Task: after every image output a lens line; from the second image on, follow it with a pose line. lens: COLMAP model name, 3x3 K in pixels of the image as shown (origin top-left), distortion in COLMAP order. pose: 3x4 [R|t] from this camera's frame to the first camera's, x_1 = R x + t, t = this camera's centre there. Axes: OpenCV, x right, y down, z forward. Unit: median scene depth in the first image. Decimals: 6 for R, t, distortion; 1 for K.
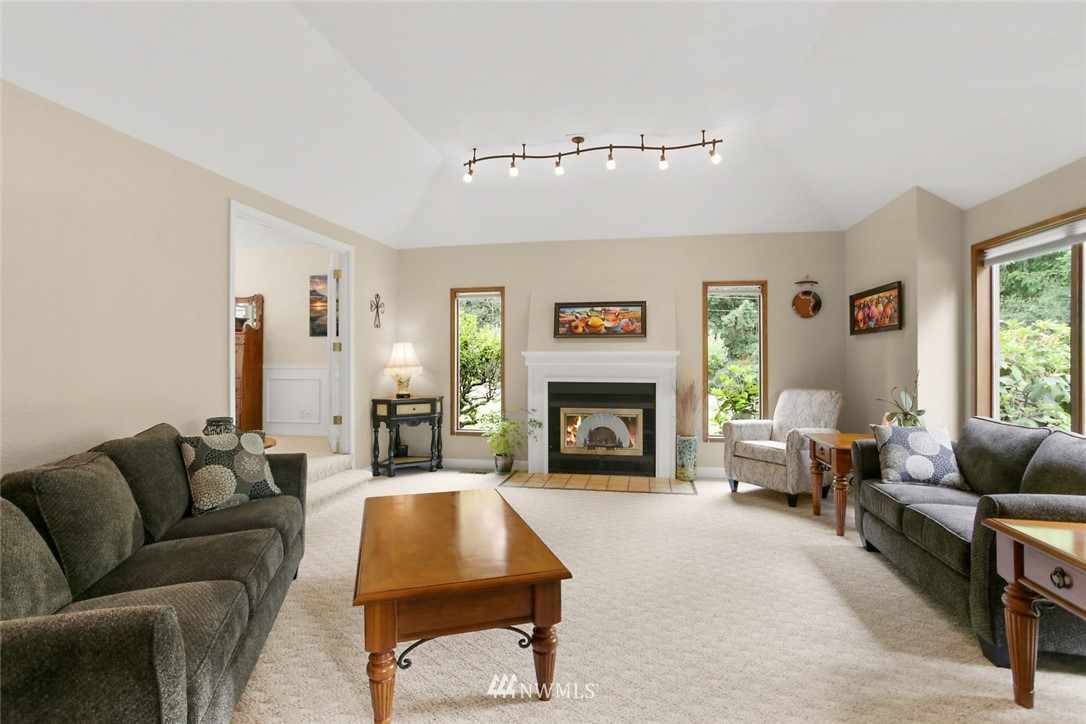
lens RADIAL K [[528.2, 0, 543.0], [0, 528.2, 362.0], [0, 0, 1]] dist [-0.001277, -0.000022]
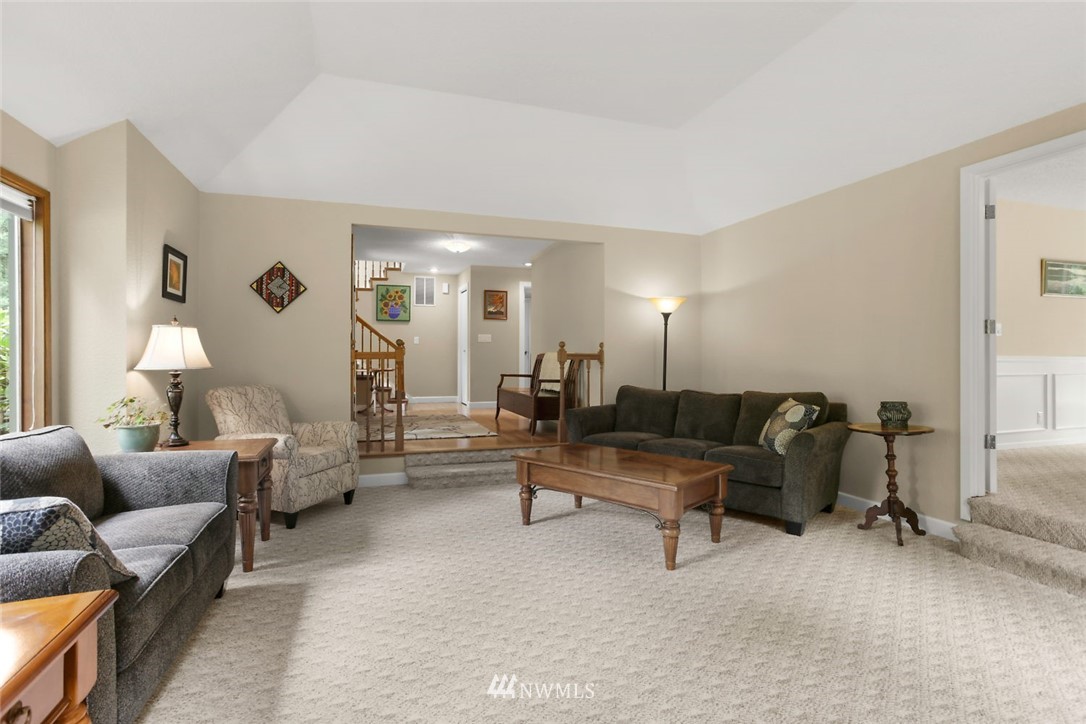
lens RADIAL K [[528.2, 0, 543.0], [0, 528.2, 362.0], [0, 0, 1]] dist [-0.001277, -0.000022]
pose [[-0.869083, 0.005938, -0.494631, 0.761618], [0.005386, 0.999982, 0.002540, 0.026328], [0.494637, -0.000456, -0.869099, 2.296286]]
